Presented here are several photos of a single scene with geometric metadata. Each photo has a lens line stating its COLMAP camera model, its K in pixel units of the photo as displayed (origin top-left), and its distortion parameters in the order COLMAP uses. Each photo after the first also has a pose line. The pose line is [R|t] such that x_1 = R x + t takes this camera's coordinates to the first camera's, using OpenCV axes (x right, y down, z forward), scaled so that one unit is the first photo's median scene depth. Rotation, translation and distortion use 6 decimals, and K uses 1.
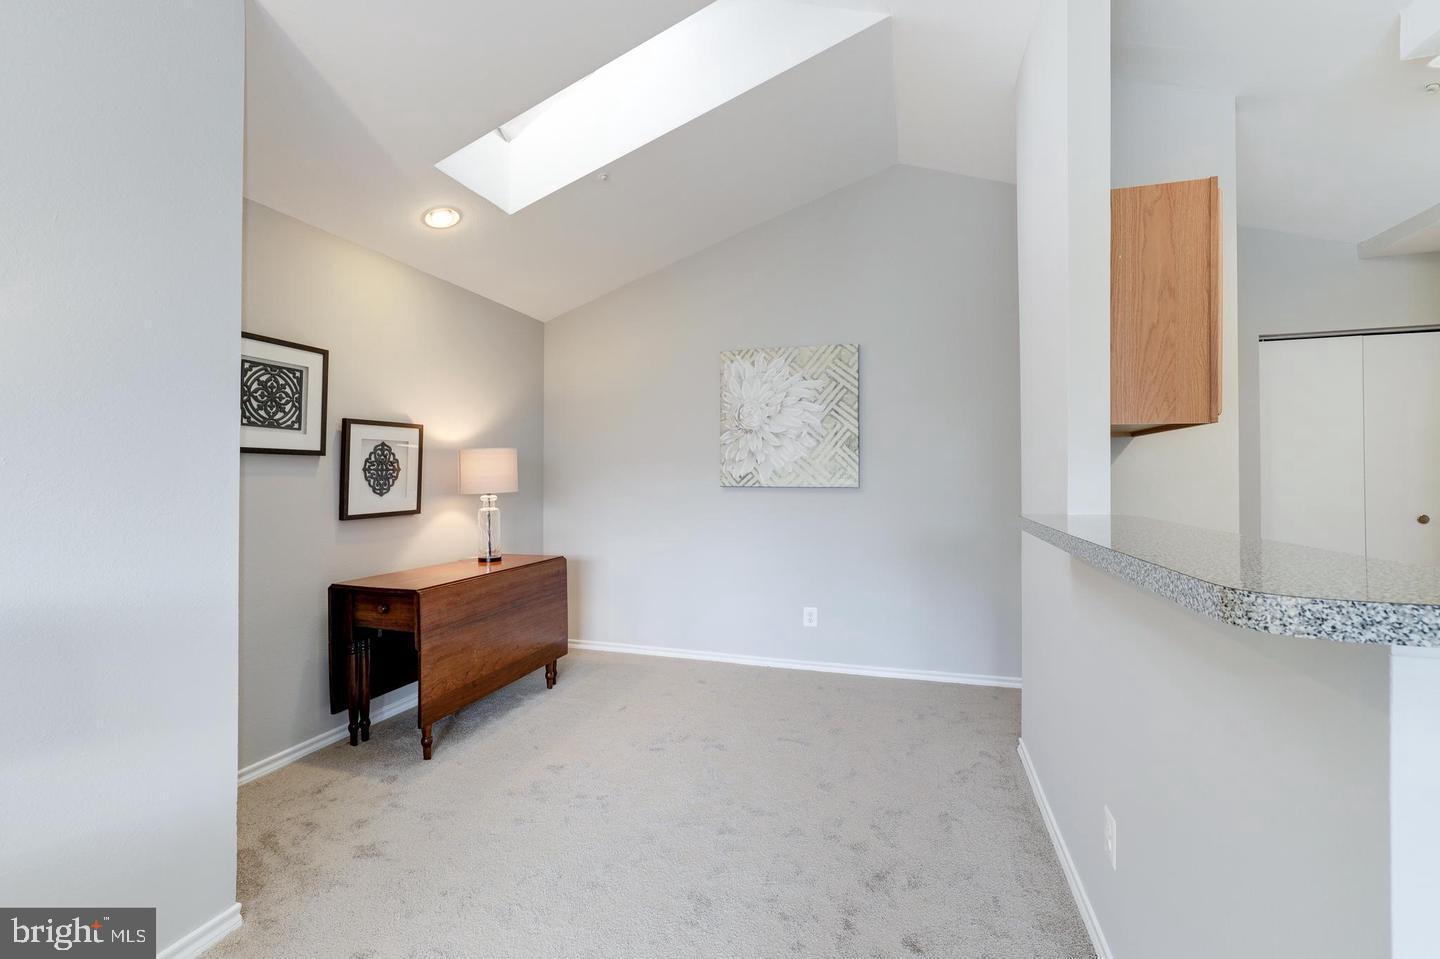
lens RADIAL K [[633.3, 0, 718.4], [0, 633.3, 475.6], [0, 0, 1]] dist [-0.035093, 0.012729]
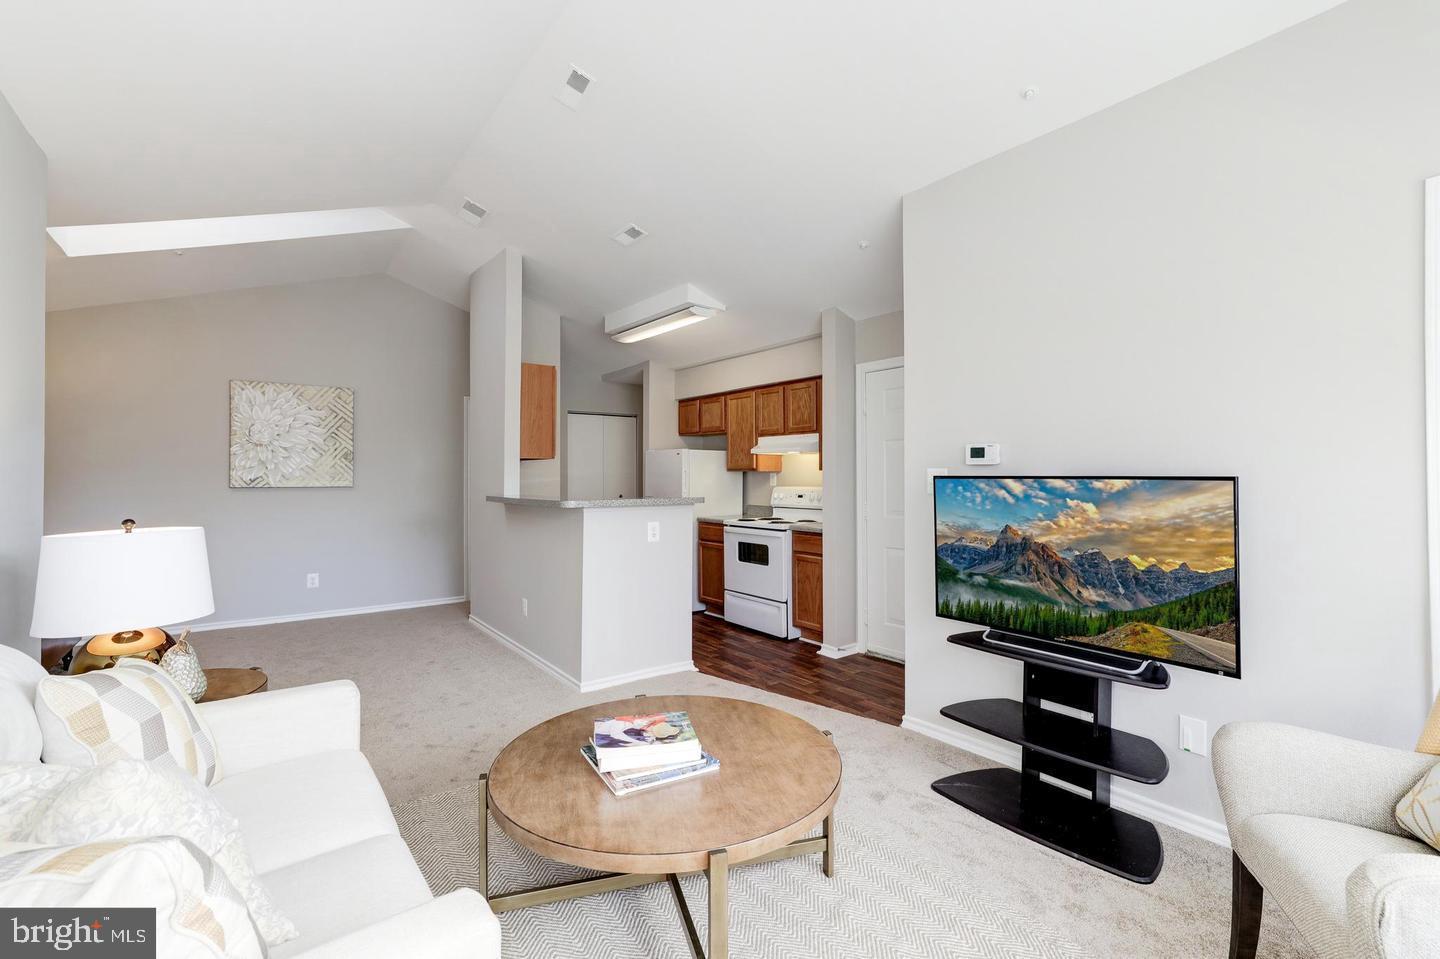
lens RADIAL K [[623.1, 0, 717.6], [0, 623.1, 474.3], [0, 0, 1]] dist [-0.049495, 0.016373]
pose [[0.579970, 0.002708, 0.814633, -0.593138], [0.001130, 0.999991, -0.004129, -0.004158], [-0.814637, 0.003315, 0.579962, -0.685868]]
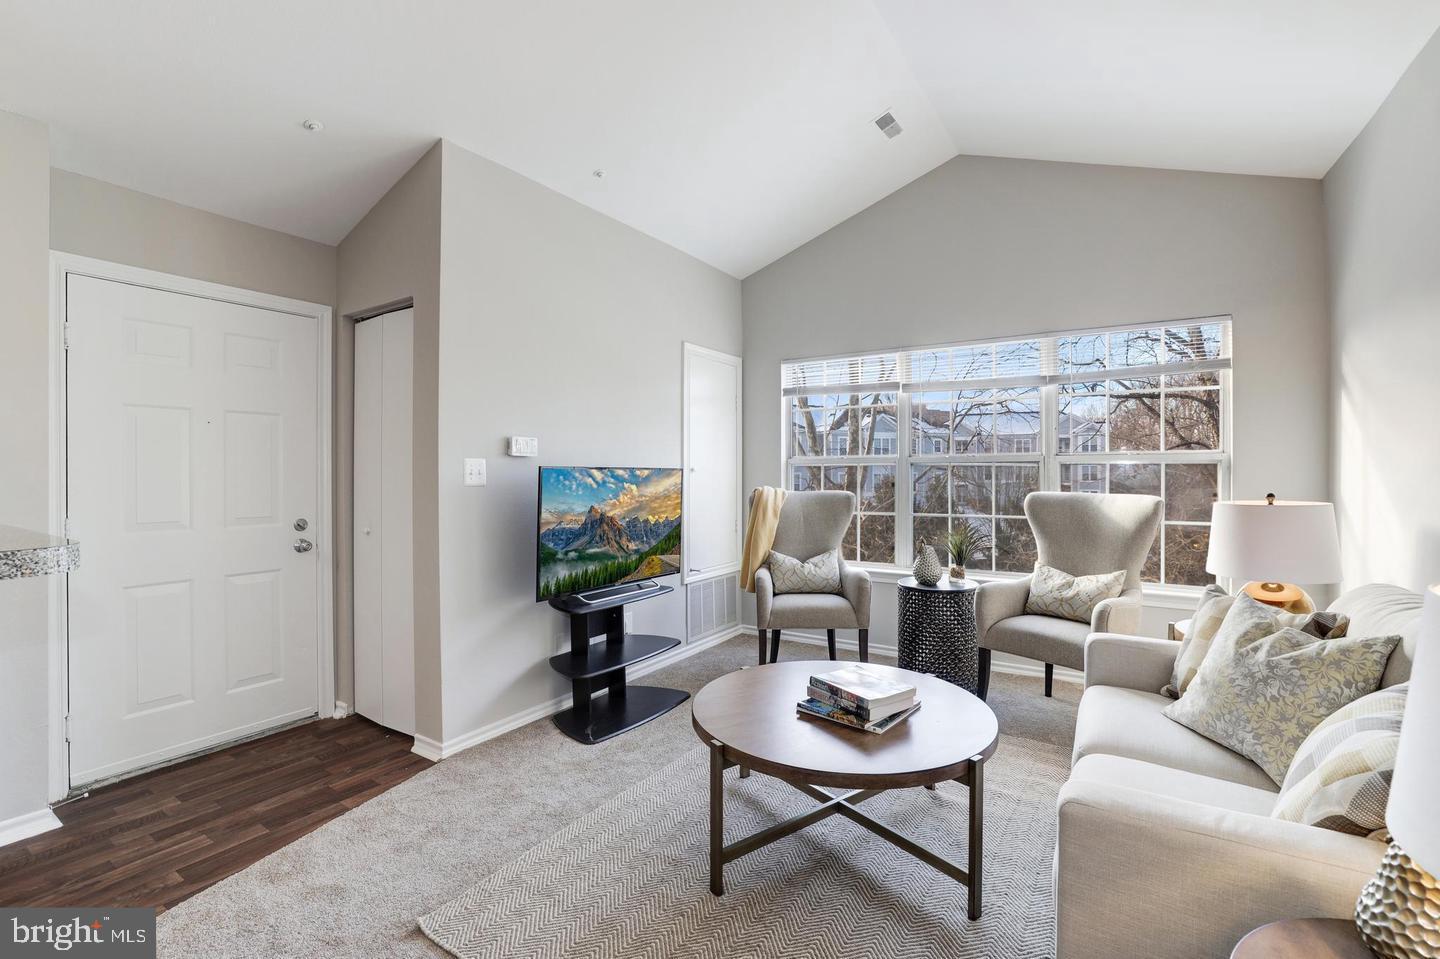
lens RADIAL K [[633.3, 0, 718.4], [0, 633.3, 475.6], [0, 0, 1]] dist [-0.035093, 0.012729]
pose [[-0.963580, 0.000085, 0.267420, -0.198756], [0.001446, 0.999987, 0.004893, 0.004900], [-0.267416, 0.005102, -0.963568, 0.409107]]
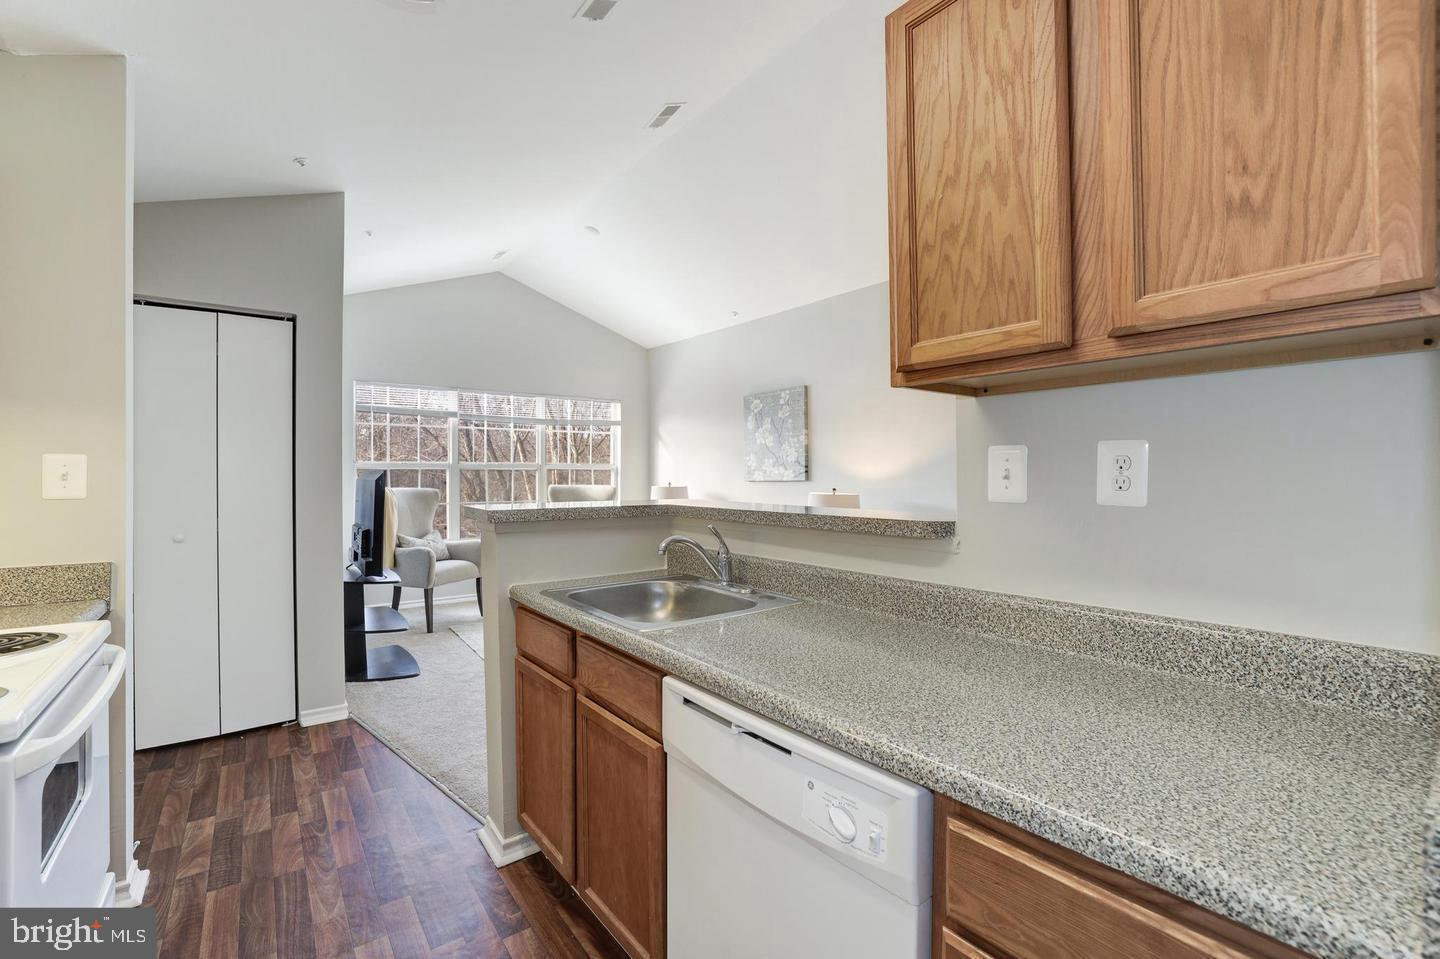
lens RADIAL K [[623.1, 0, 717.6], [0, 623.1, 474.3], [0, 0, 1]] dist [-0.049495, 0.016373]
pose [[-0.578508, 0.002760, -0.815672, 0.897054], [0.002642, 0.999995, 0.001510, 0.003586], [0.815672, -0.001281, -0.578513, 0.764918]]
